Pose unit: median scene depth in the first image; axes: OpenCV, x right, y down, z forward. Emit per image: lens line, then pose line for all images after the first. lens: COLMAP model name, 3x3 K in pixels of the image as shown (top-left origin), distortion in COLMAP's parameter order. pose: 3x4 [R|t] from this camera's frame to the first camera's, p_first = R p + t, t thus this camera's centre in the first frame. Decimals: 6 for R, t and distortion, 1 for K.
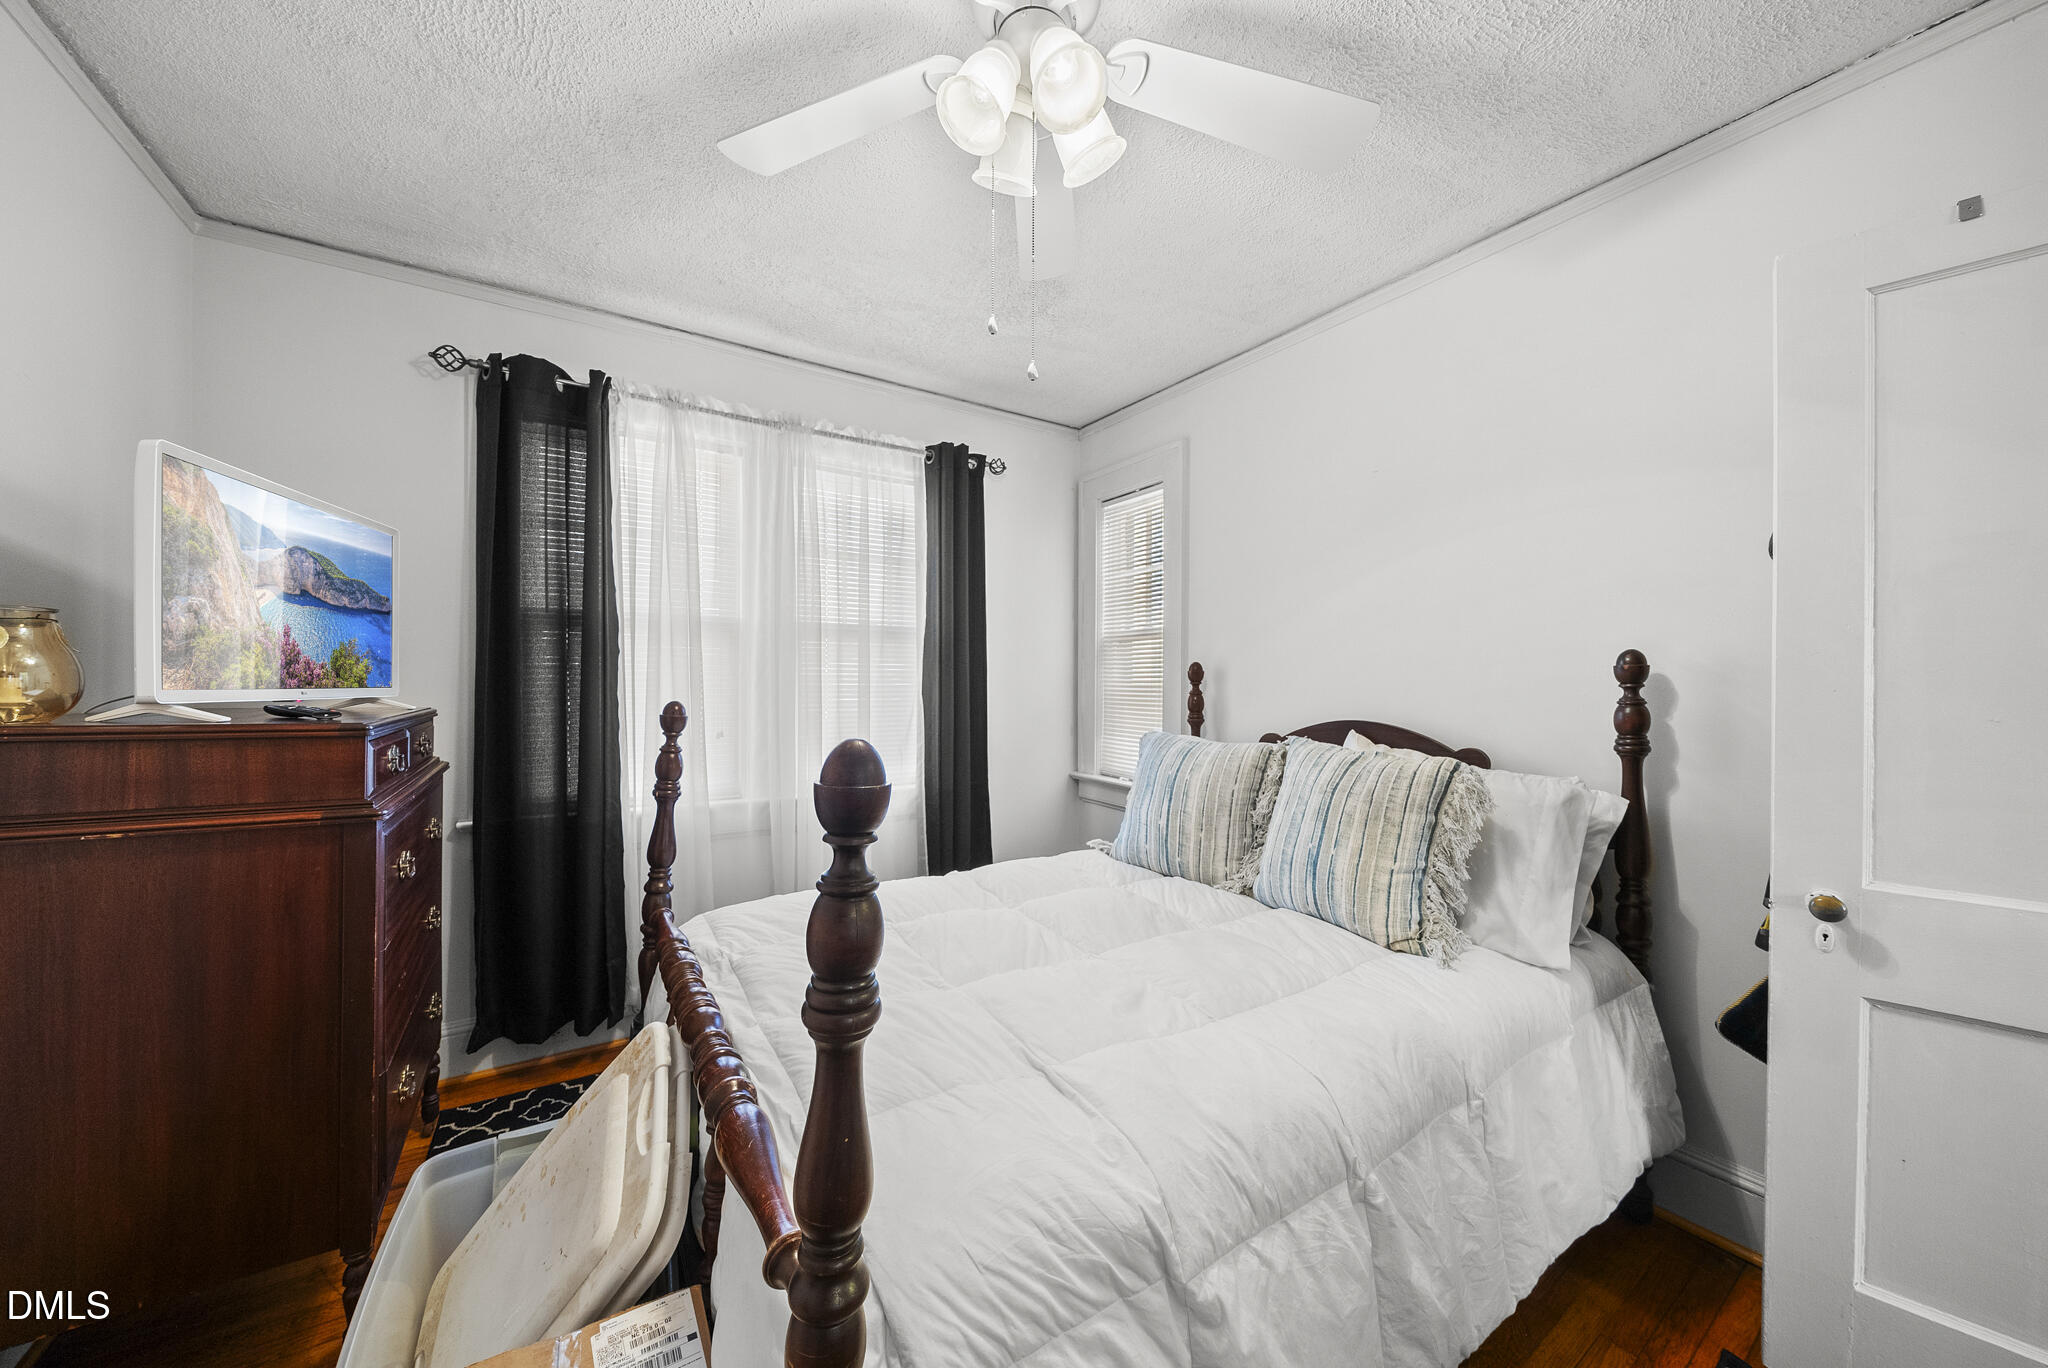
lens RADIAL K [[708.8, 0, 1021.5], [0, 708.8, 690.6], [0, 0, 1]] dist [-0.007754, -0.000238]
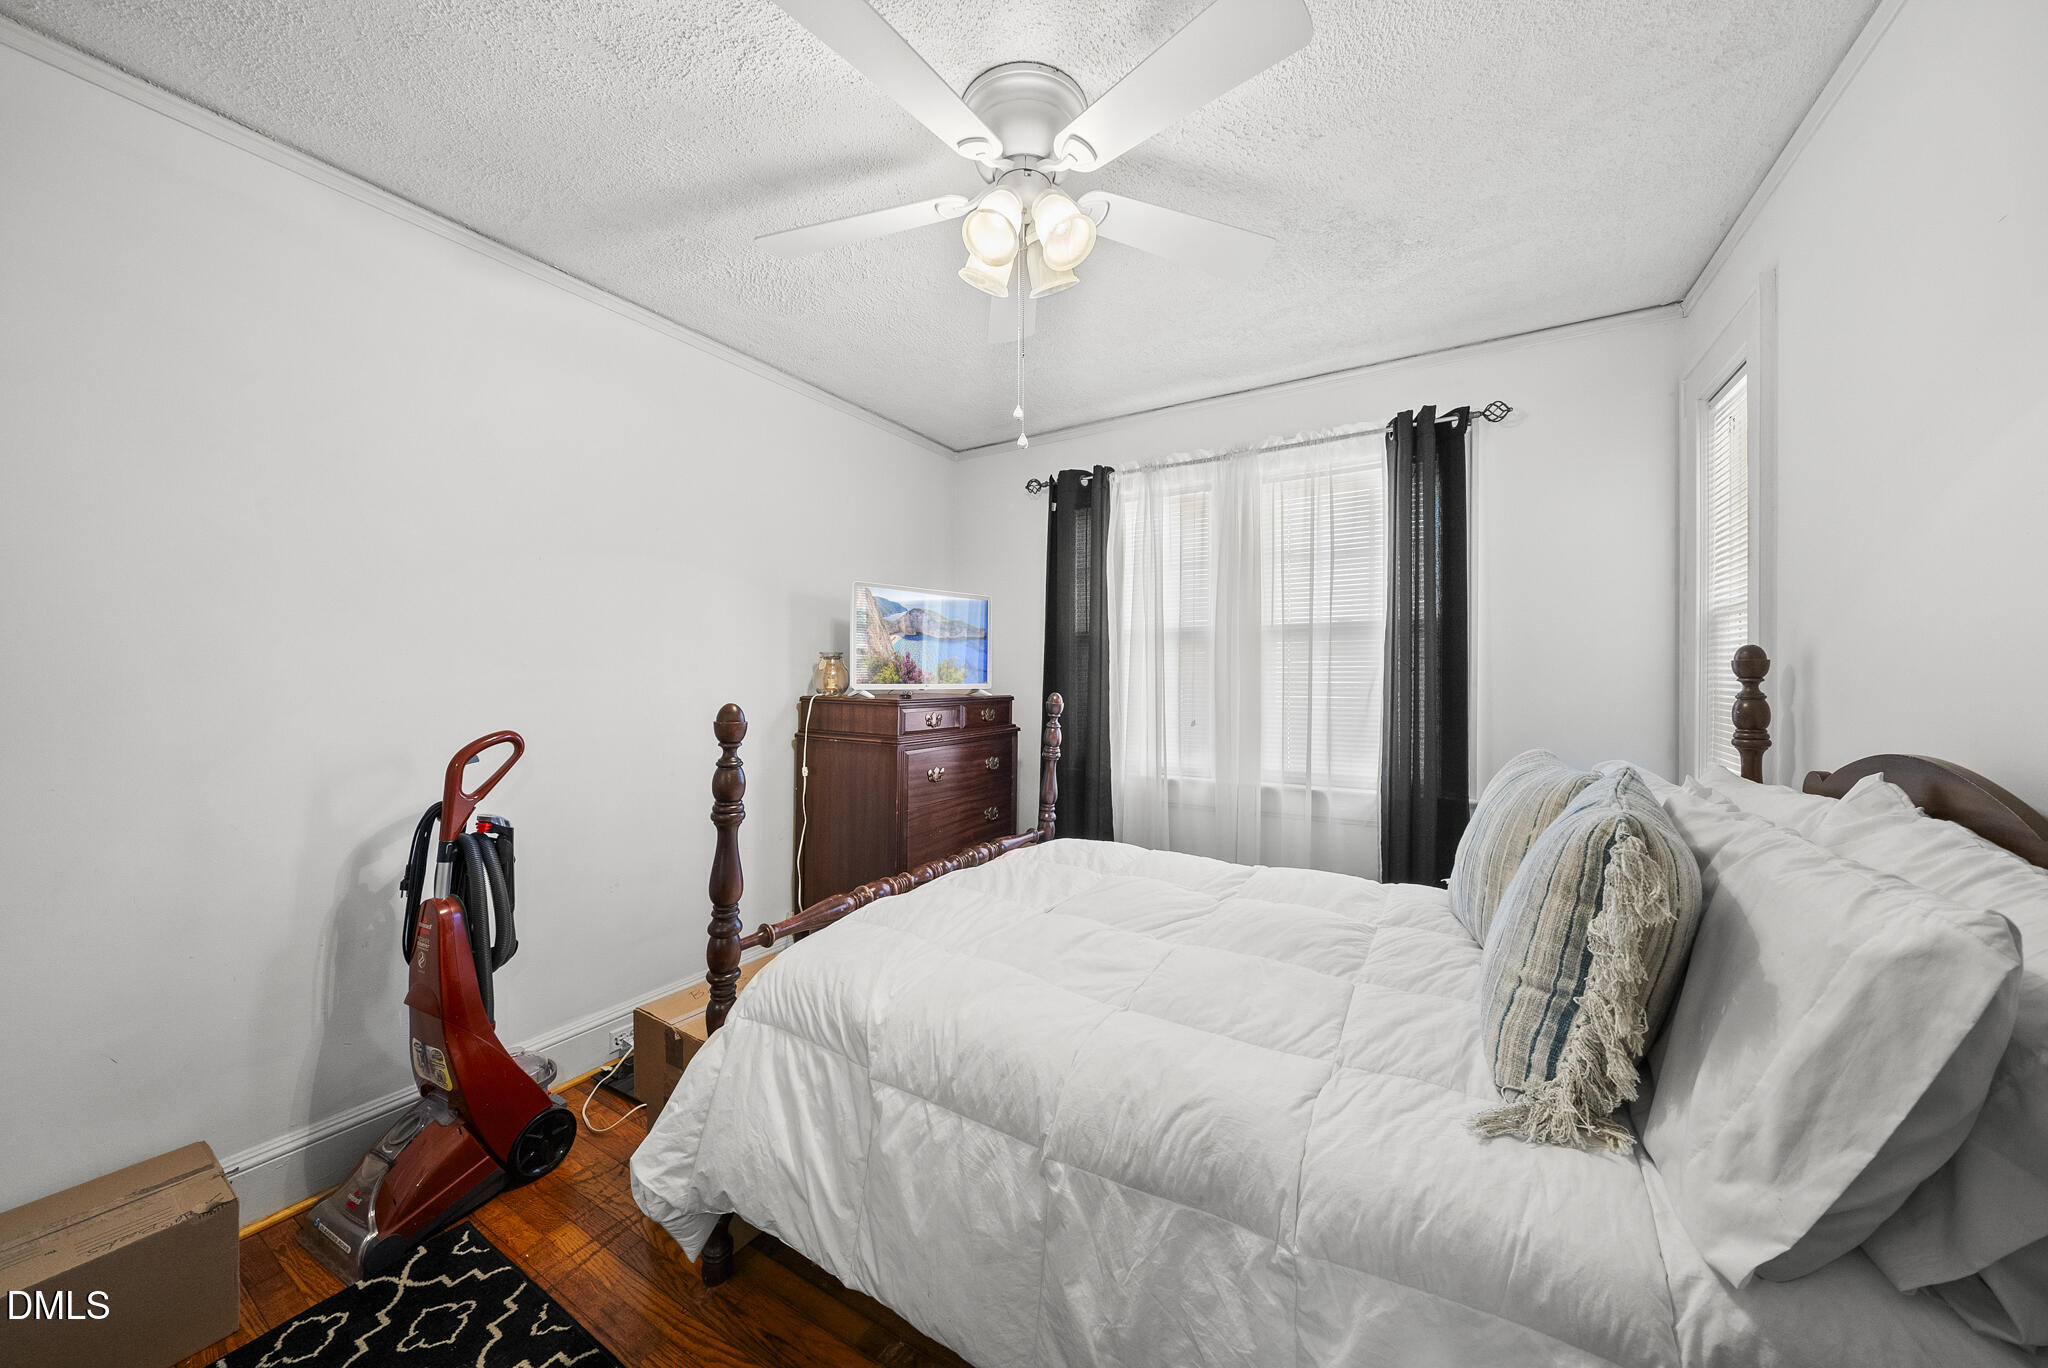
lens RADIAL K [[708.8, 0, 1021.5], [0, 708.8, 690.6], [0, 0, 1]] dist [-0.007754, -0.000238]
pose [[0.430742, 0.009981, -0.902420, 0.609534], [-0.008498, 0.999939, 0.007003, -0.000649], [0.902435, 0.004652, 0.430801, 0.224353]]
